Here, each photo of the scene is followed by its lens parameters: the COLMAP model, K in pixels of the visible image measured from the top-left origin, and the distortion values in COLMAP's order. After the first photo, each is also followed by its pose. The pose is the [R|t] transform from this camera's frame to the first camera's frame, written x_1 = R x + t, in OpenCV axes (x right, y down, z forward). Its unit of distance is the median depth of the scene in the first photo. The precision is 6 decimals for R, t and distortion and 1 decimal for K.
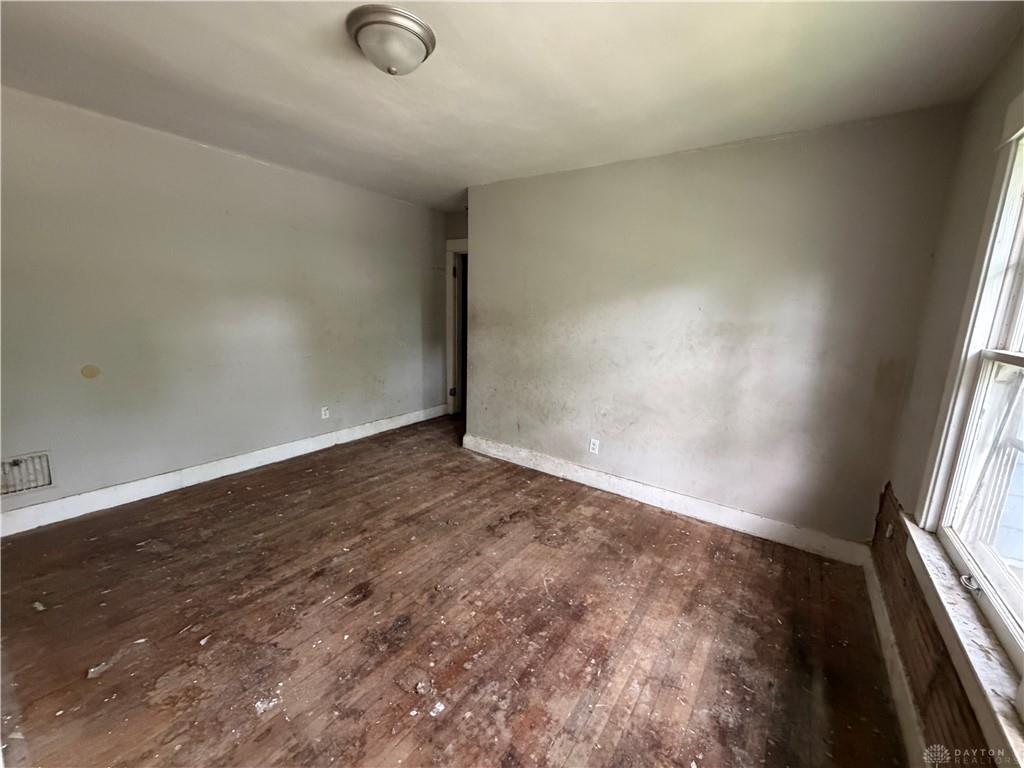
lens RADIAL K [[408.6, 0, 510.9], [0, 408.6, 386.4], [0, 0, 1]] dist [0.001030, -0.000065]
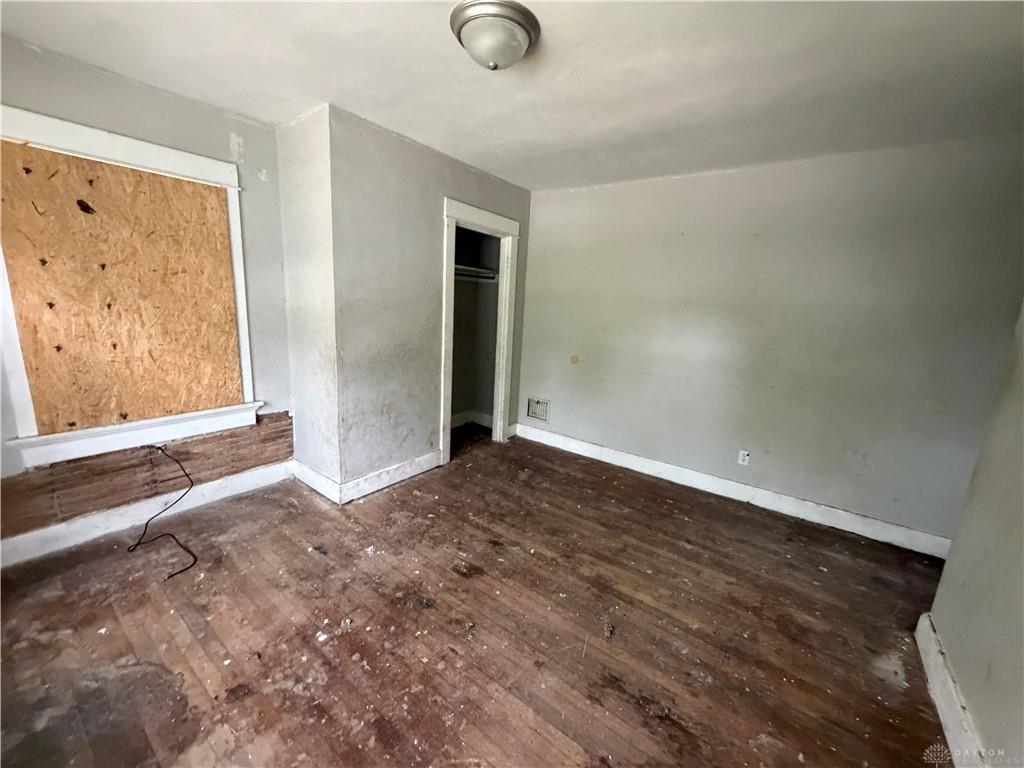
lens RADIAL K [[408.6, 0, 510.9], [0, 408.6, 386.4], [0, 0, 1]] dist [0.001030, -0.000065]
pose [[-0.015060, 0.174047, -0.984622, 0.552338], [-0.247961, 0.953324, 0.172307, -0.163101], [0.968653, 0.246742, 0.028800, 0.843099]]
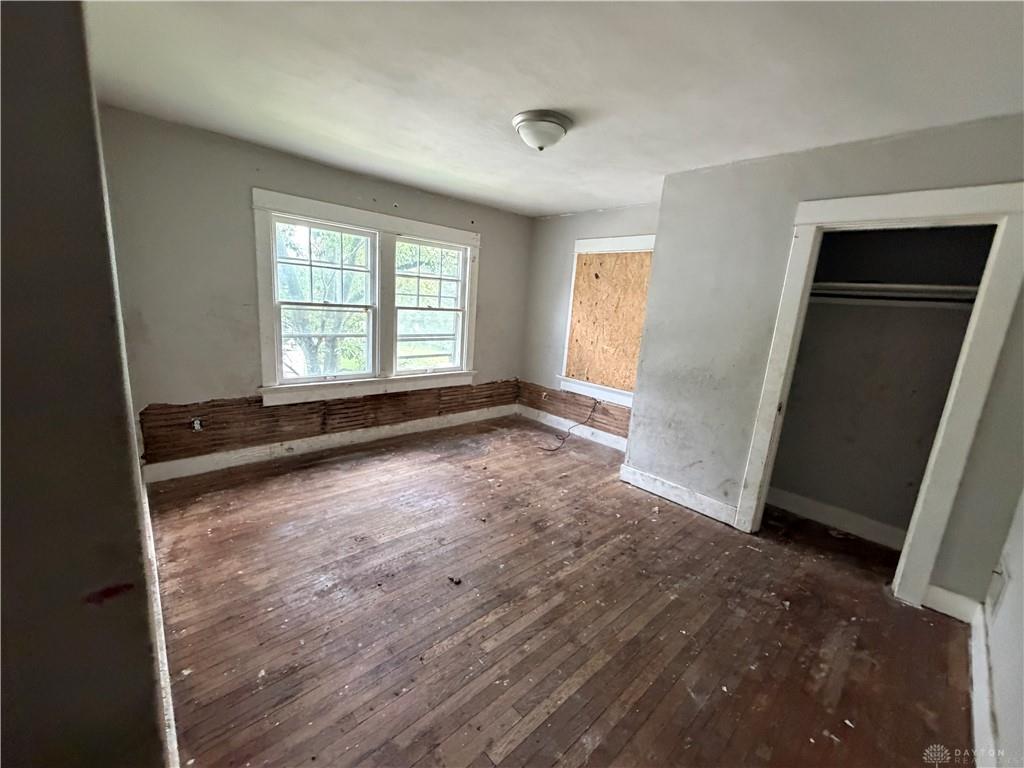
lens RADIAL K [[408.6, 0, 510.9], [0, 408.6, 386.4], [0, 0, 1]] dist [0.001030, -0.000065]
pose [[-0.973339, -0.146140, 0.176787, -0.396601], [-0.066377, 0.917237, 0.392772, -0.398286], [-0.219555, 0.370566, -0.902484, 1.836046]]
